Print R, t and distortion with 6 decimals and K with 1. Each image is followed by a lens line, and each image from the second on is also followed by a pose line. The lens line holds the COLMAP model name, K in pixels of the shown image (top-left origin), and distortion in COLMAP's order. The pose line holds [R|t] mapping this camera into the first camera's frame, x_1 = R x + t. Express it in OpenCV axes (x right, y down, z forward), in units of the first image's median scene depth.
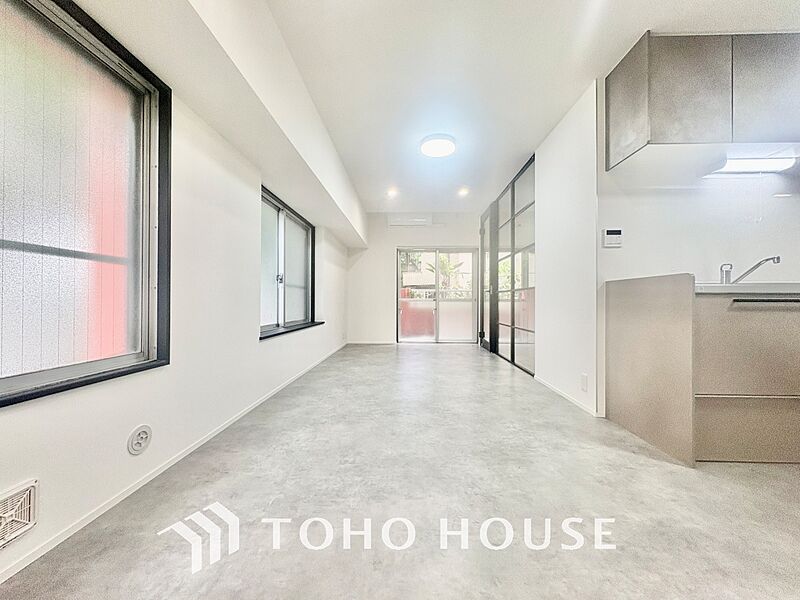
lens RADIAL K [[317.9, 0, 400.2], [0, 317.9, 299.4], [0, 0, 1]] dist [0.001610, 0.000169]
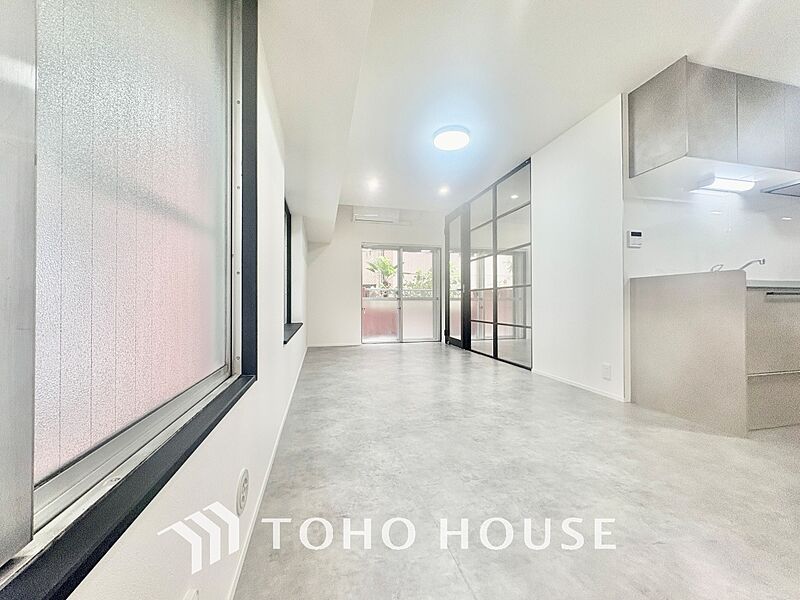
lens RADIAL K [[317.9, 0, 400.2], [0, 317.9, 299.4], [0, 0, 1]] dist [0.001610, 0.000169]
pose [[0.964017, -0.002102, 0.265833, -0.403817], [0.003047, 0.999990, -0.003141, 0.017136], [-0.265823, 0.003838, 0.964014, 0.147046]]
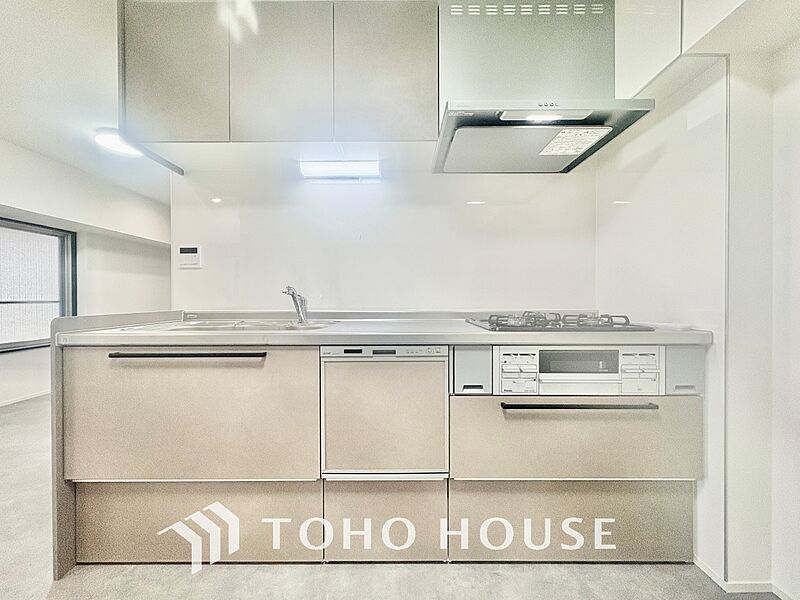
lens RADIAL K [[317.9, 0, 400.2], [0, 317.9, 299.4], [0, 0, 1]] dist [0.001610, 0.000169]
pose [[0.999446, -0.008255, 0.032248, 1.155808], [0.007827, 0.999880, 0.013398, -0.089383], [-0.032355, -0.013138, 0.999390, 0.159916]]
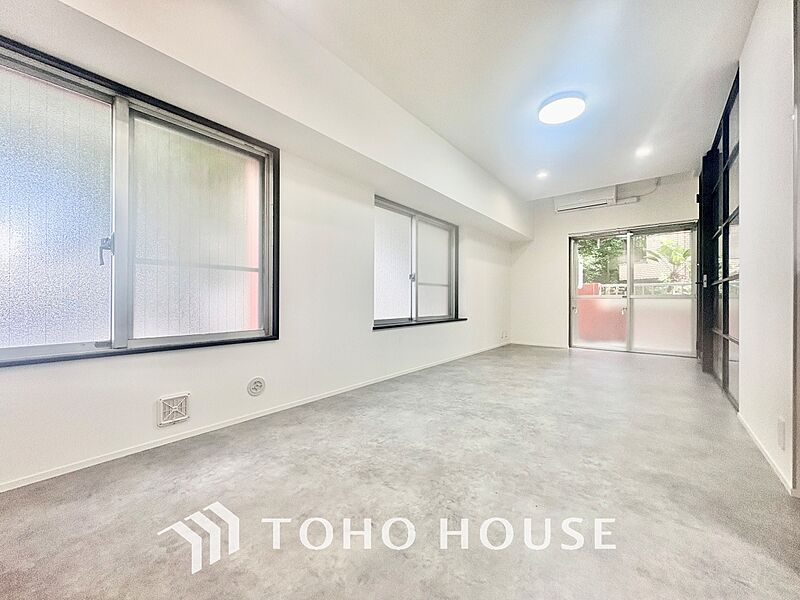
lens RADIAL K [[317.9, 0, 400.2], [0, 317.9, 299.4], [0, 0, 1]] dist [0.001610, 0.000169]
pose [[0.796330, -0.002789, -0.604856, 0.393589], [0.003902, 0.999992, 0.000525, 0.015239], [0.604850, -0.002778, 0.796335, 0.122664]]
